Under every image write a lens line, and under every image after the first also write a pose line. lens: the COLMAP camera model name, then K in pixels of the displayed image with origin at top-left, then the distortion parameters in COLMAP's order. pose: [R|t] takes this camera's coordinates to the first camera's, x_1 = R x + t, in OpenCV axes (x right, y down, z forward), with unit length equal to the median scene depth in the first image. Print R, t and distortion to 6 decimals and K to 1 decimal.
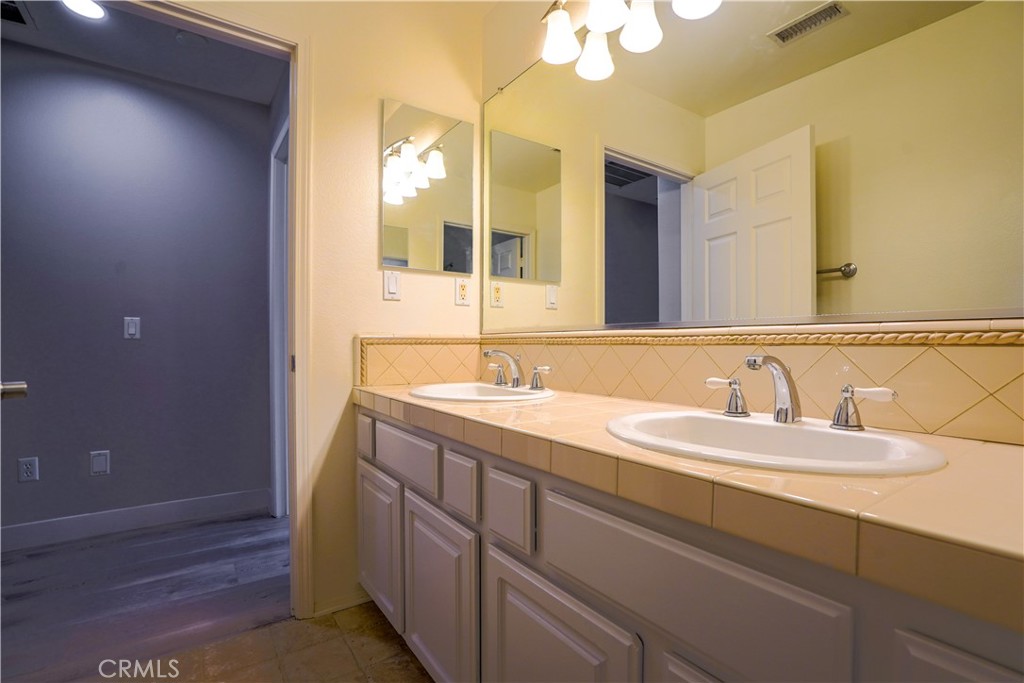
lens RADIAL K [[480.4, 0, 526.8], [0, 480.4, 343.3], [0, 0, 1]] dist [-0.047120, 0.010422]
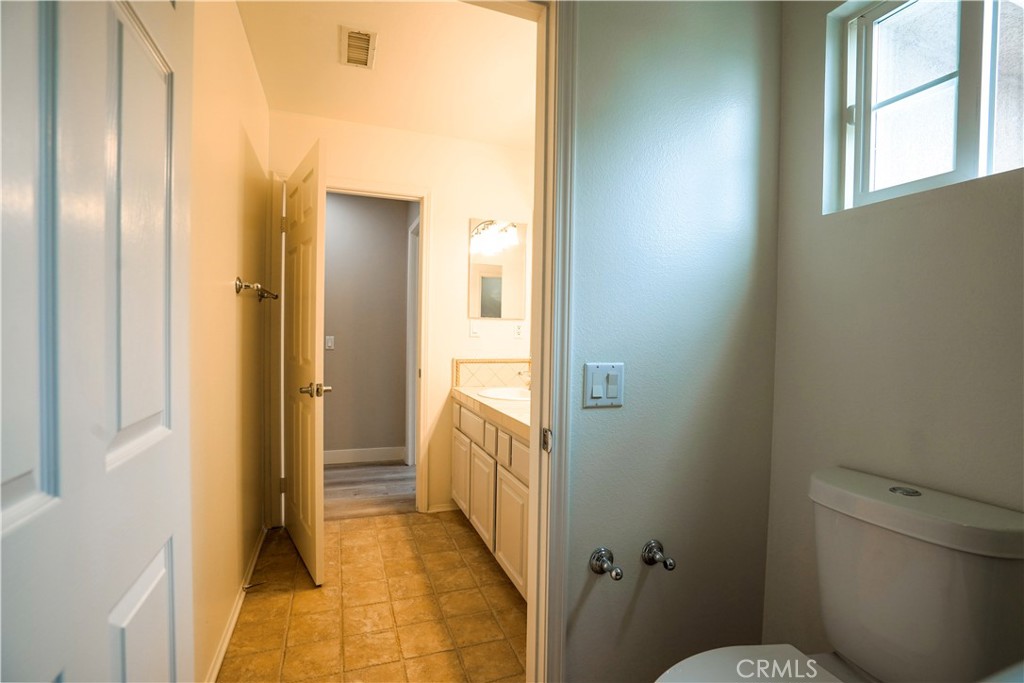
lens RADIAL K [[480.4, 0, 513.4], [0, 480.4, 344.5], [0, 0, 1]] dist [-0.047120, 0.010422]
pose [[0.964011, 0.025507, -0.264637, 0.322667], [-0.020294, 0.999543, 0.022417, -0.111120], [0.265088, -0.016240, 0.964087, -0.648854]]
